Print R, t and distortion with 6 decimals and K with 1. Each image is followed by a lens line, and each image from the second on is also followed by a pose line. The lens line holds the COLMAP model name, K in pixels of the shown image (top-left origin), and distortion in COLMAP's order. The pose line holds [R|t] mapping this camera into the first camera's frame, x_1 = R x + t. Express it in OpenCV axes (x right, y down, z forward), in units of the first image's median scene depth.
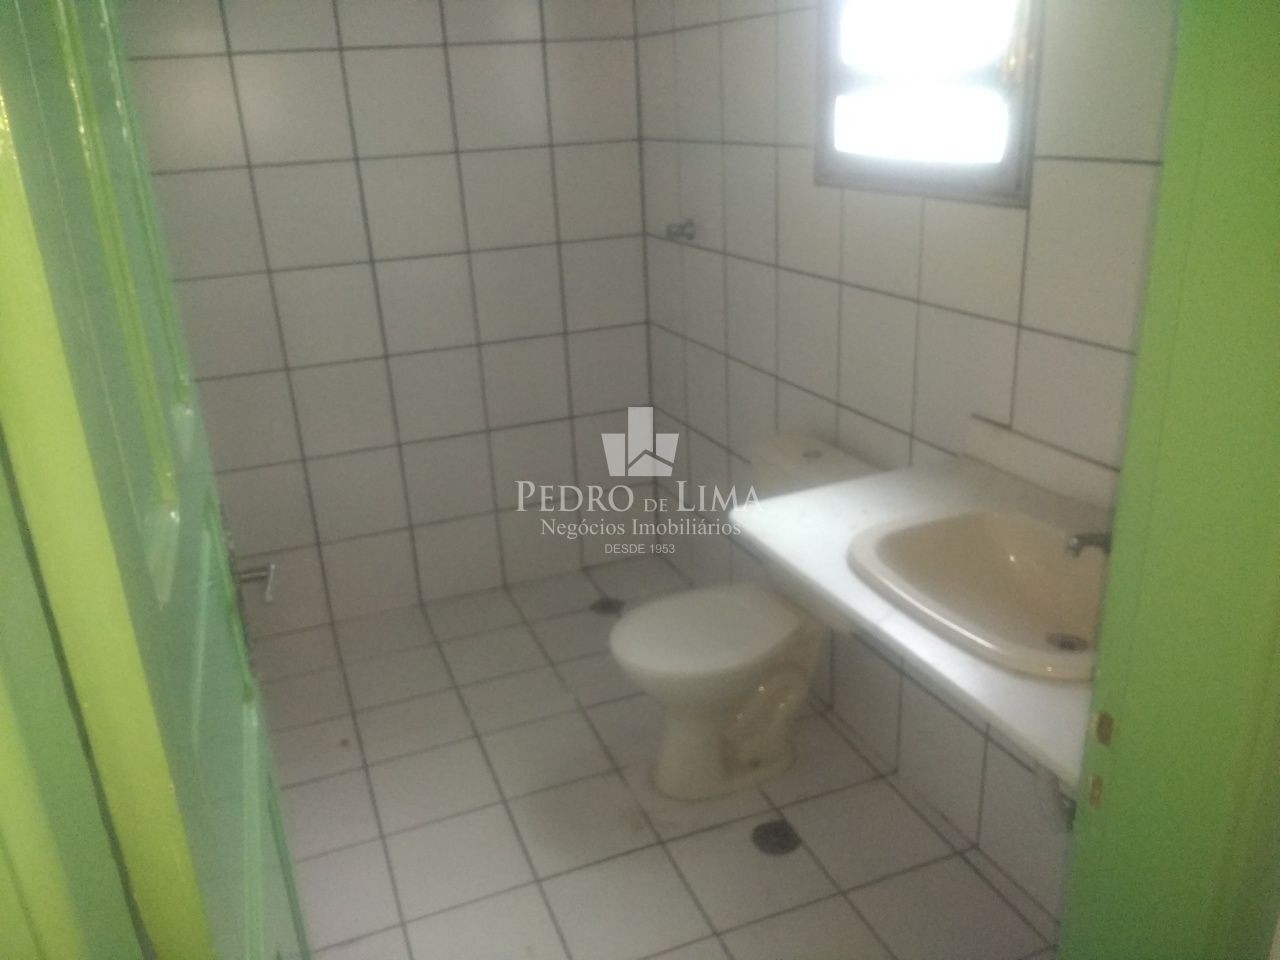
lens RADIAL K [[1017.5, 0, 640.0], [0, 1017.5, 480.0], [0, 0, 1]] dist [0.141400, -0.205165]
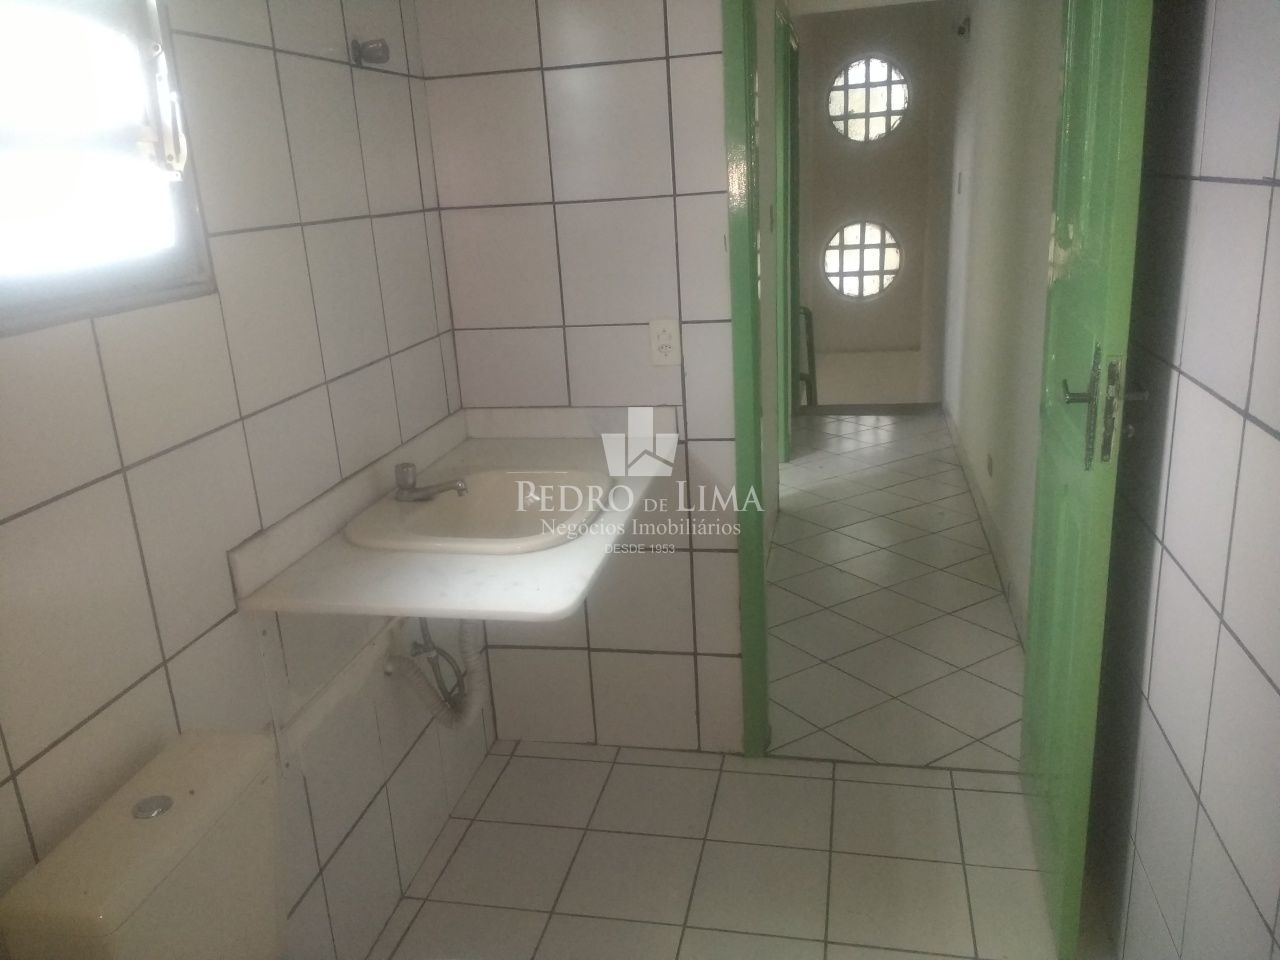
lens RADIAL K [[1017.5, 0, 640.0], [0, 1017.5, 480.0], [0, 0, 1]] dist [0.141400, -0.205165]
pose [[-0.833562, -0.069269, 0.548065, -0.433595], [0.278203, 0.804479, 0.524802, -0.495204], [-0.477259, 0.589929, -0.651312, 1.492759]]
